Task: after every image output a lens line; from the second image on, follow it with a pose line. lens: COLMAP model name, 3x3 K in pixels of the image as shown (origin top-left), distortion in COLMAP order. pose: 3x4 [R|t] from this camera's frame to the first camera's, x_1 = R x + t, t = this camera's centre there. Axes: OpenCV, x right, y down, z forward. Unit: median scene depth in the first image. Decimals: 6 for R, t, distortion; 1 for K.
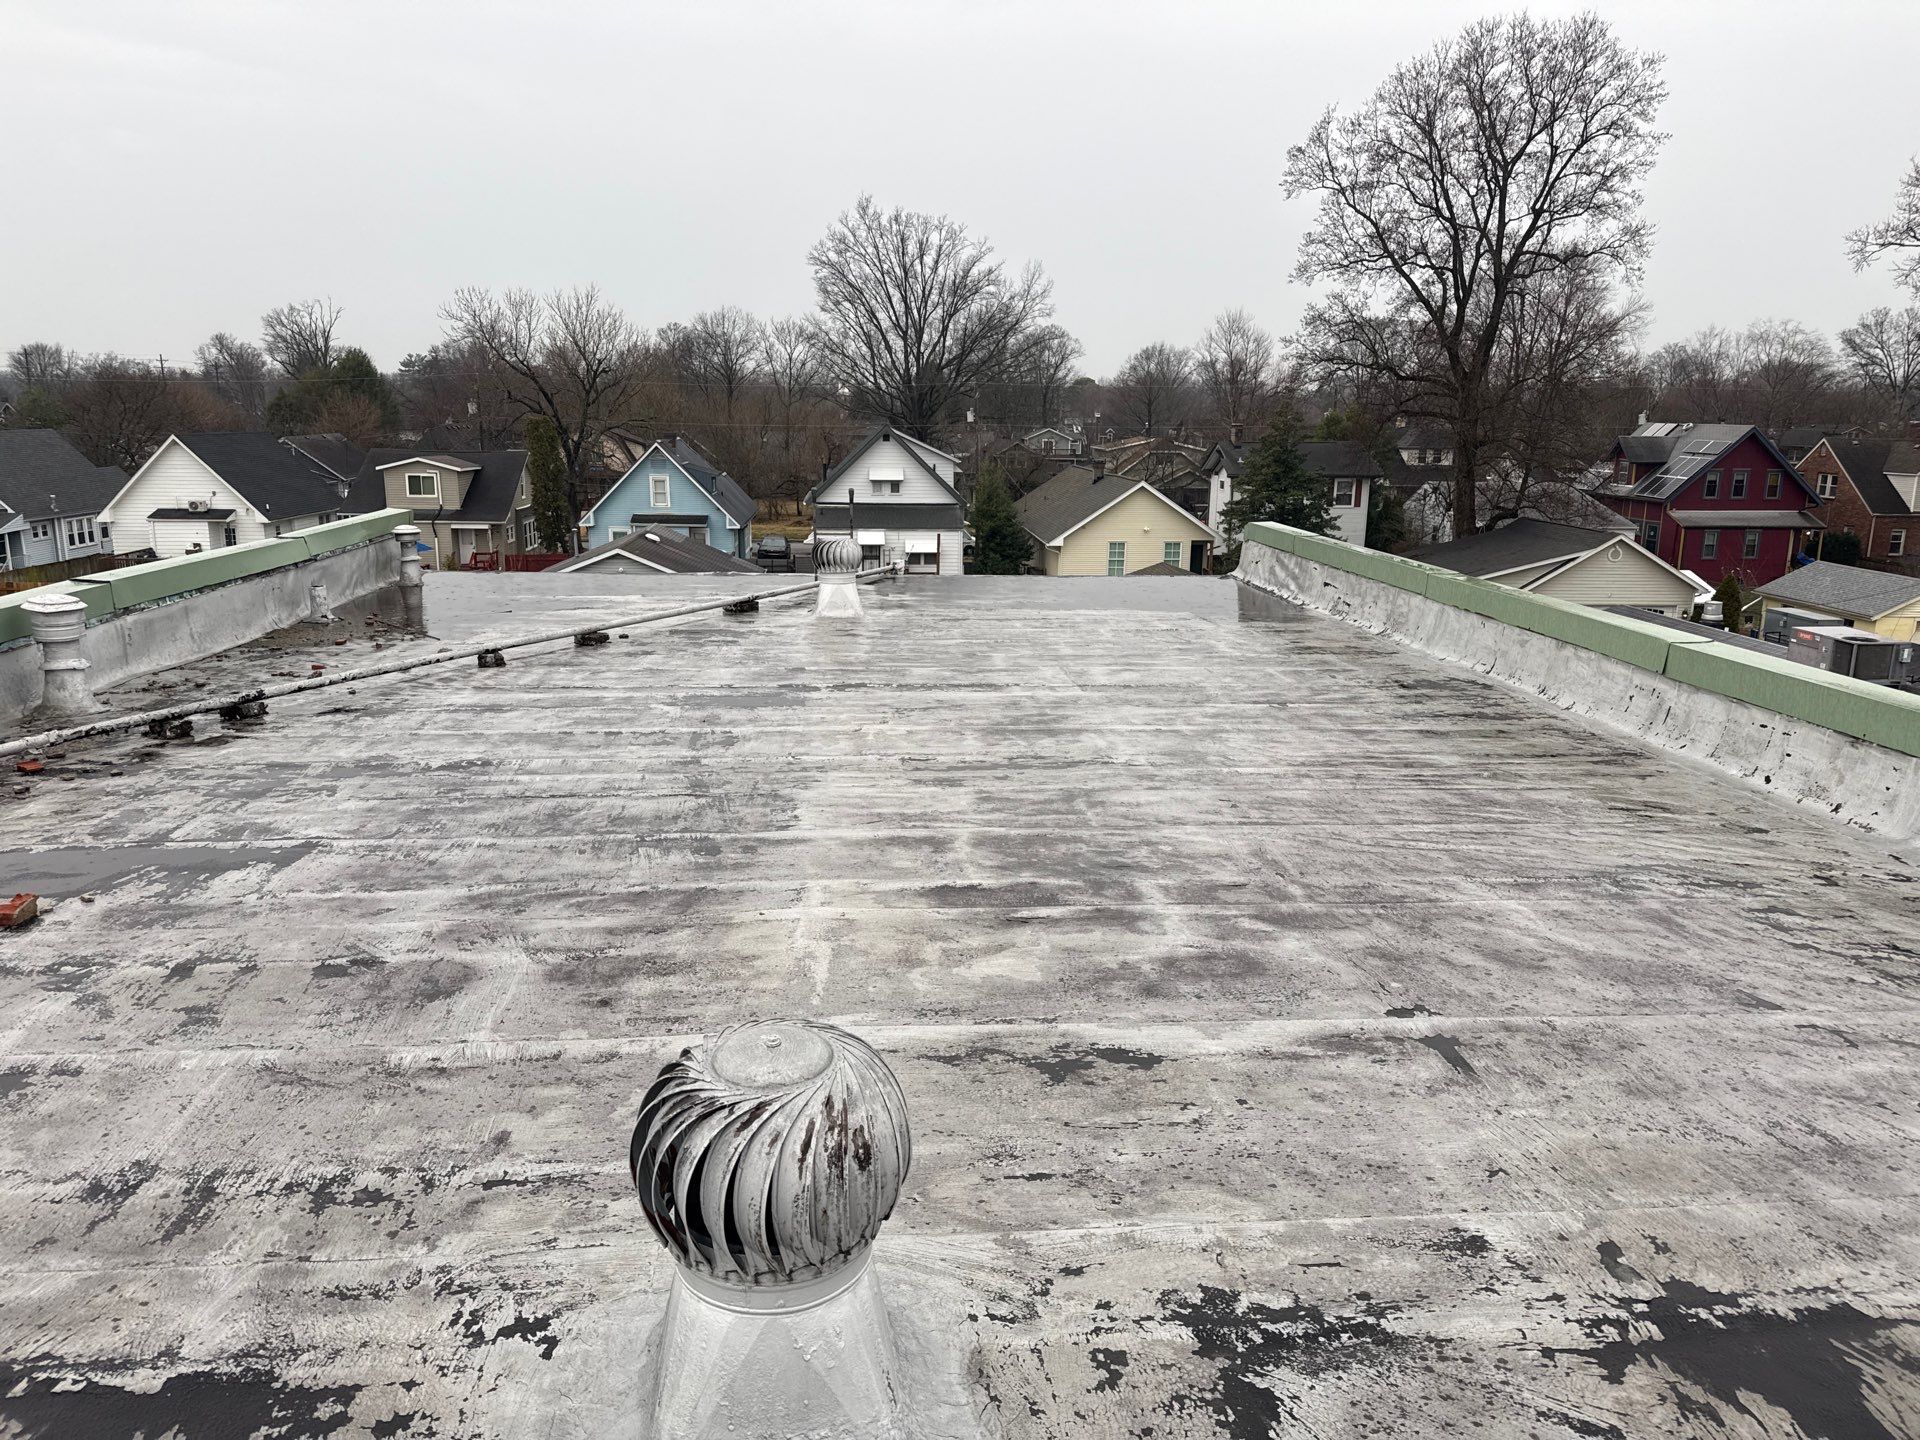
lens RADIAL K [[1324.9, 0, 956.1], [0, 1324.9, 718.5], [0, 0, 1]] dist [0.033841, -0.007564]
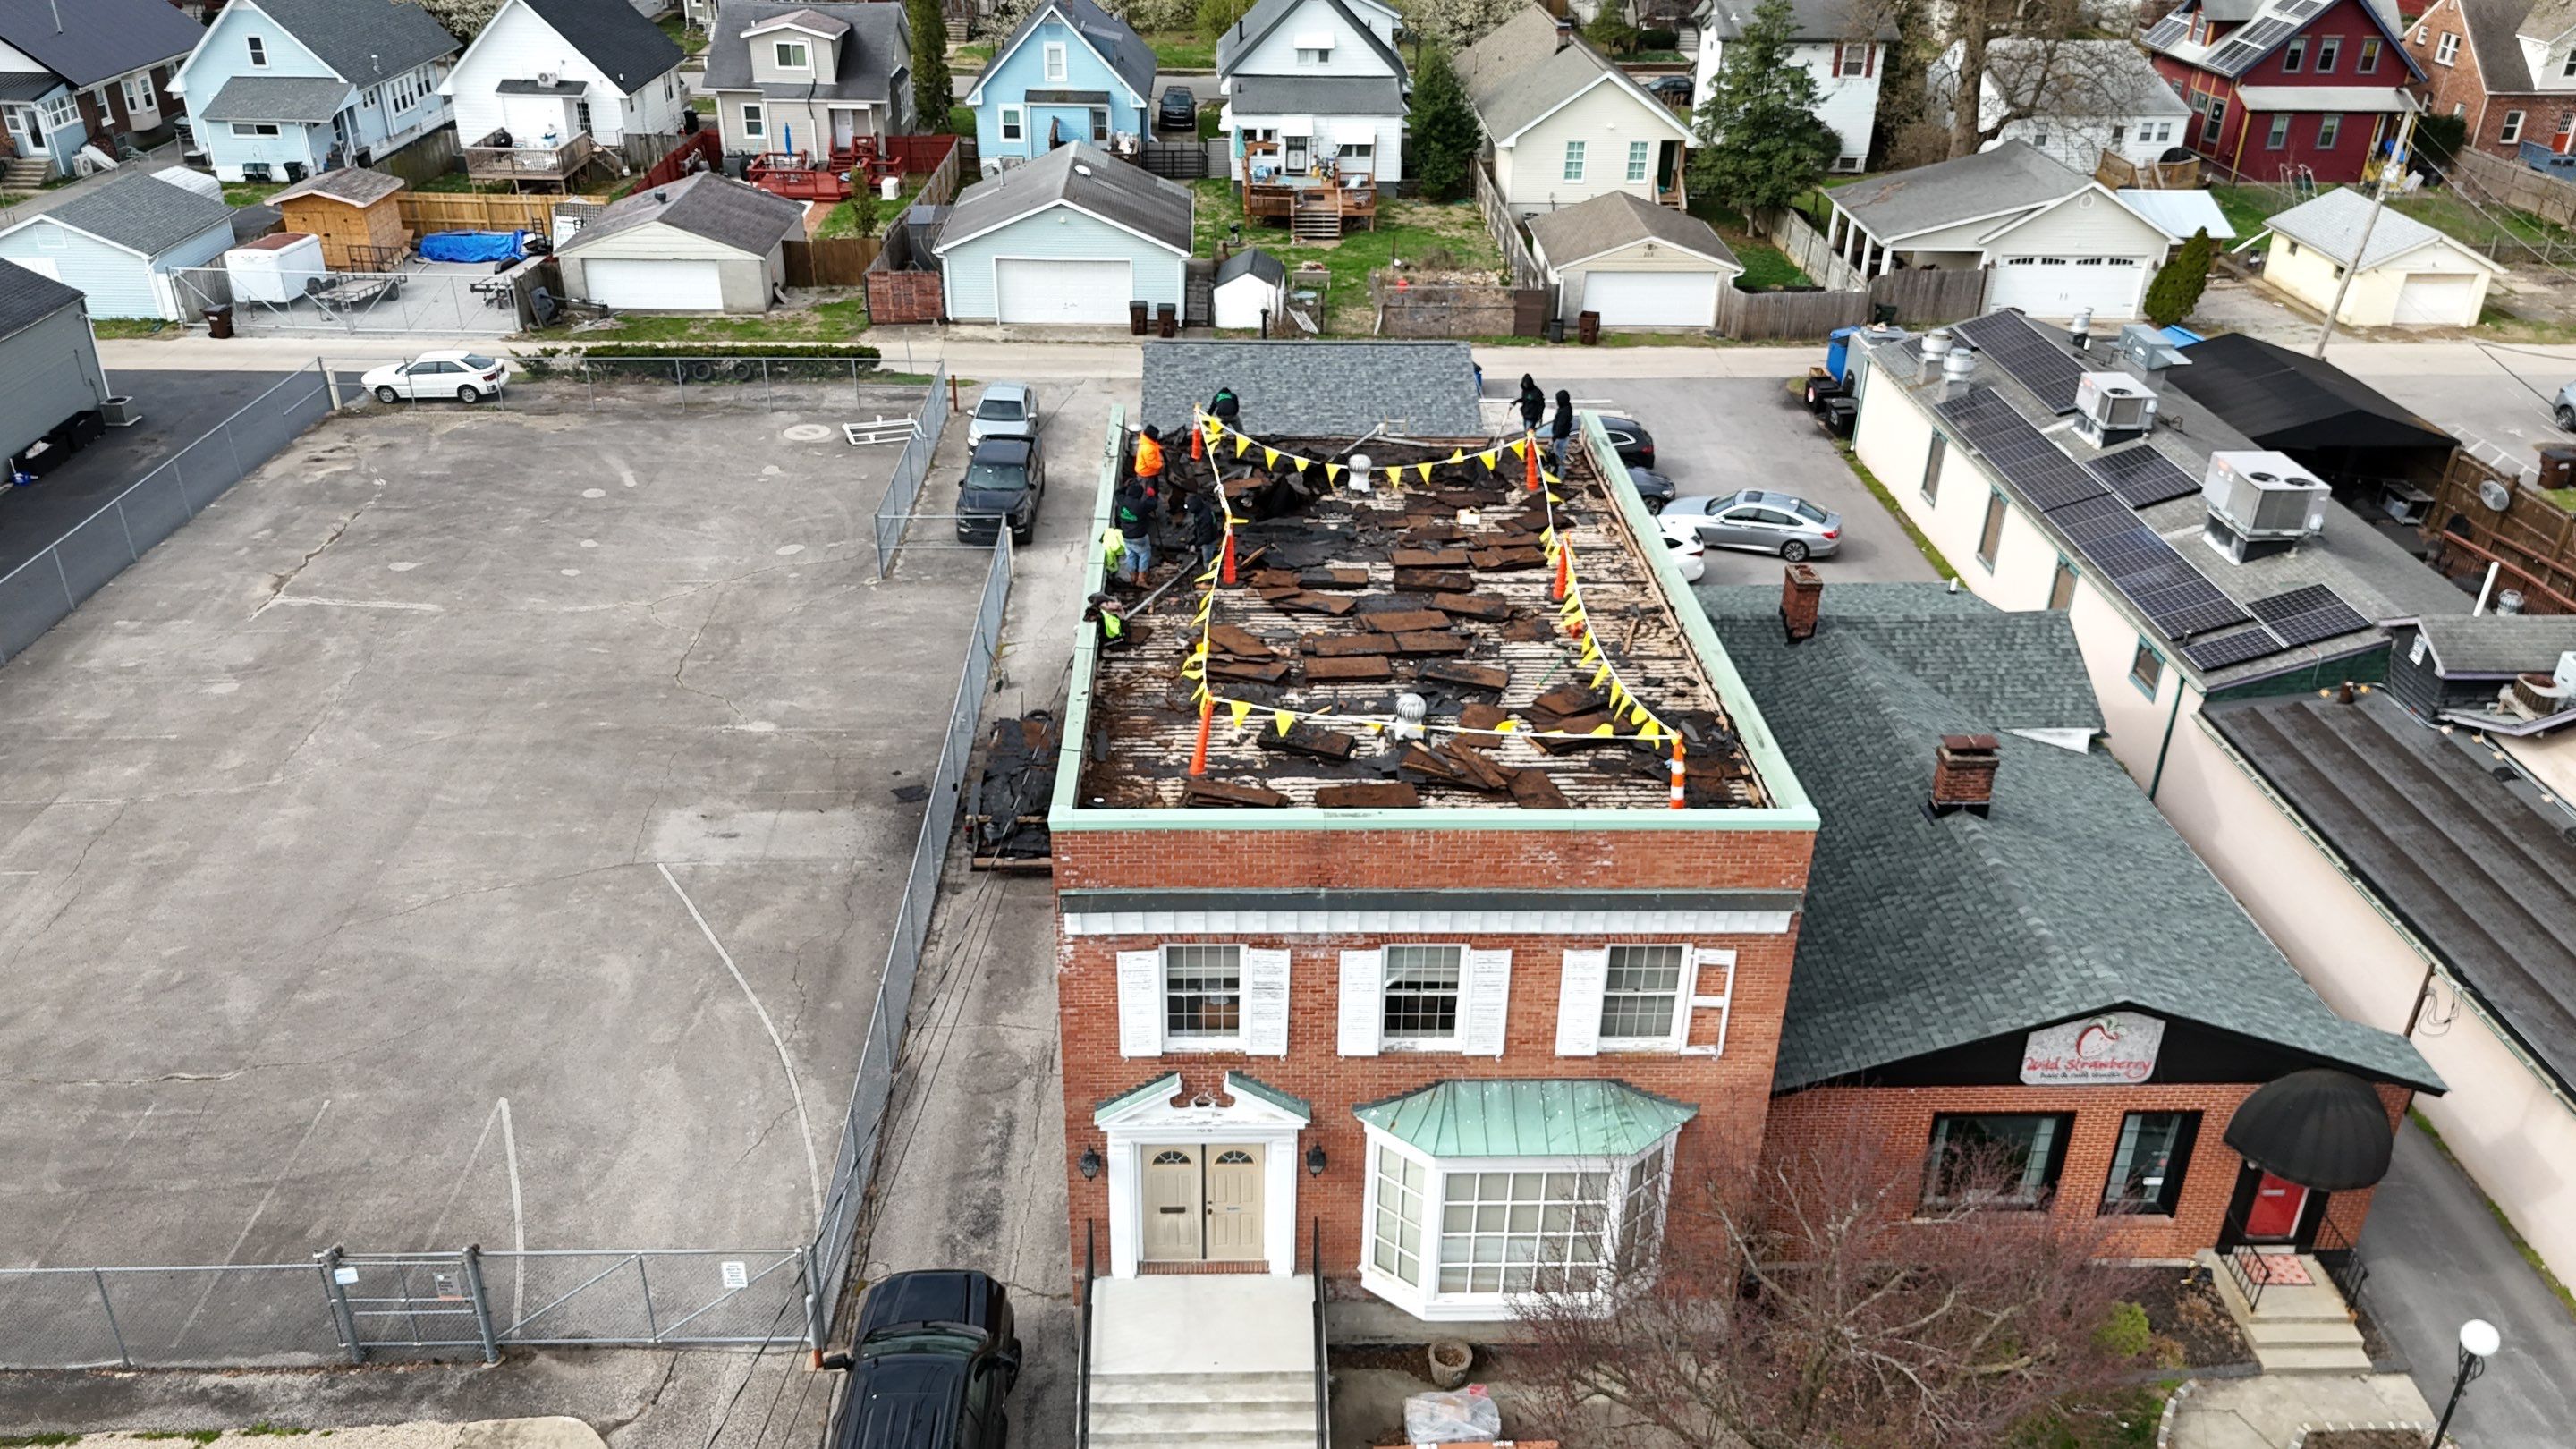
lens RADIAL K [[1910.4, 0, 1285.5], [0, 1910.4, 725.9], [0, 0, 1]] dist [-0.009701, -0.005952]
pose [[0.999267, 0.023753, -0.030006, -0.022728], [-0.015392, 0.967311, 0.253124, -0.064620], [0.035037, -0.252477, 0.966968, -0.299920]]
